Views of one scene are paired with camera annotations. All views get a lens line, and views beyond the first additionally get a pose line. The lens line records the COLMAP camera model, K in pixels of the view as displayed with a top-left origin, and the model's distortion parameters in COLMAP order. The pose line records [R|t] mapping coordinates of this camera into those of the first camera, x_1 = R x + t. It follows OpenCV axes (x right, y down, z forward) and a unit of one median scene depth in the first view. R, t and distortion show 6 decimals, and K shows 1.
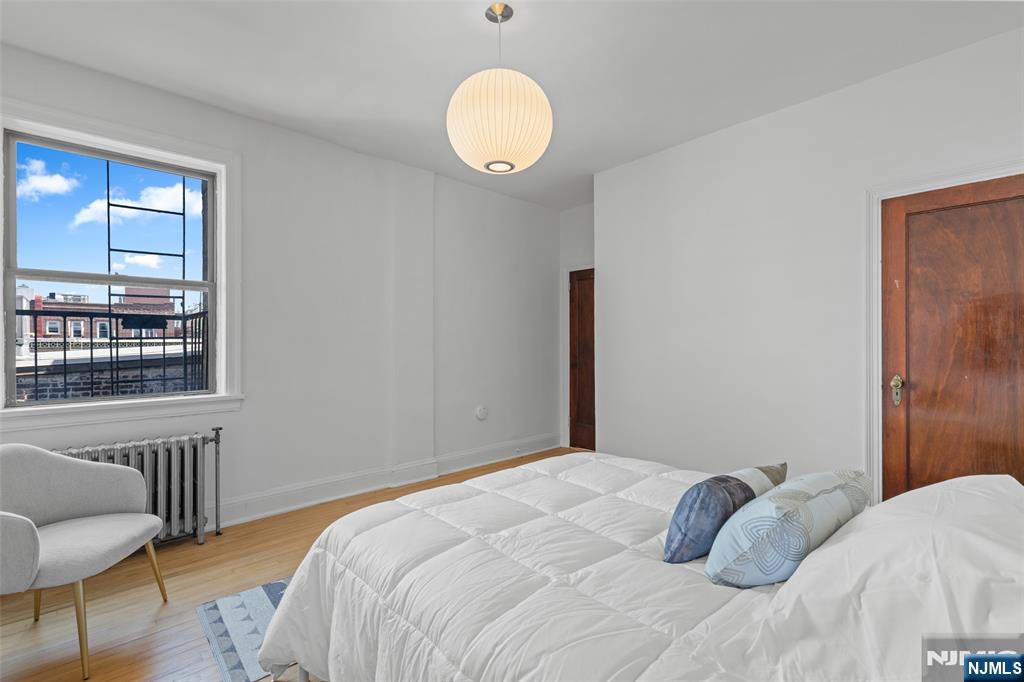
lens RADIAL K [[464.0, 0, 517.4], [0, 464.0, 336.5], [0, 0, 1]] dist [0.009157, 0.000138]
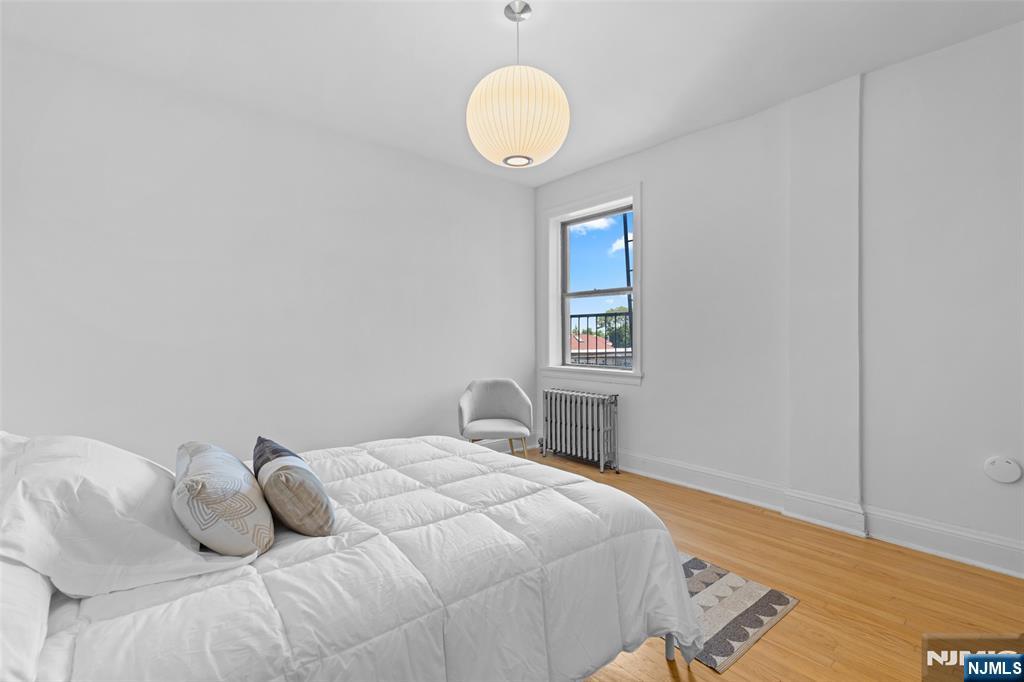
lens RADIAL K [[471.5, 0, 513.4], [0, 471.5, 325.7], [0, 0, 1]] dist [0.001059, -0.000035]
pose [[-0.058473, -0.009657, -0.998242, 0.749580], [0.015125, 0.999830, -0.010558, 0.004715], [0.998174, -0.015715, -0.058317, 0.781800]]
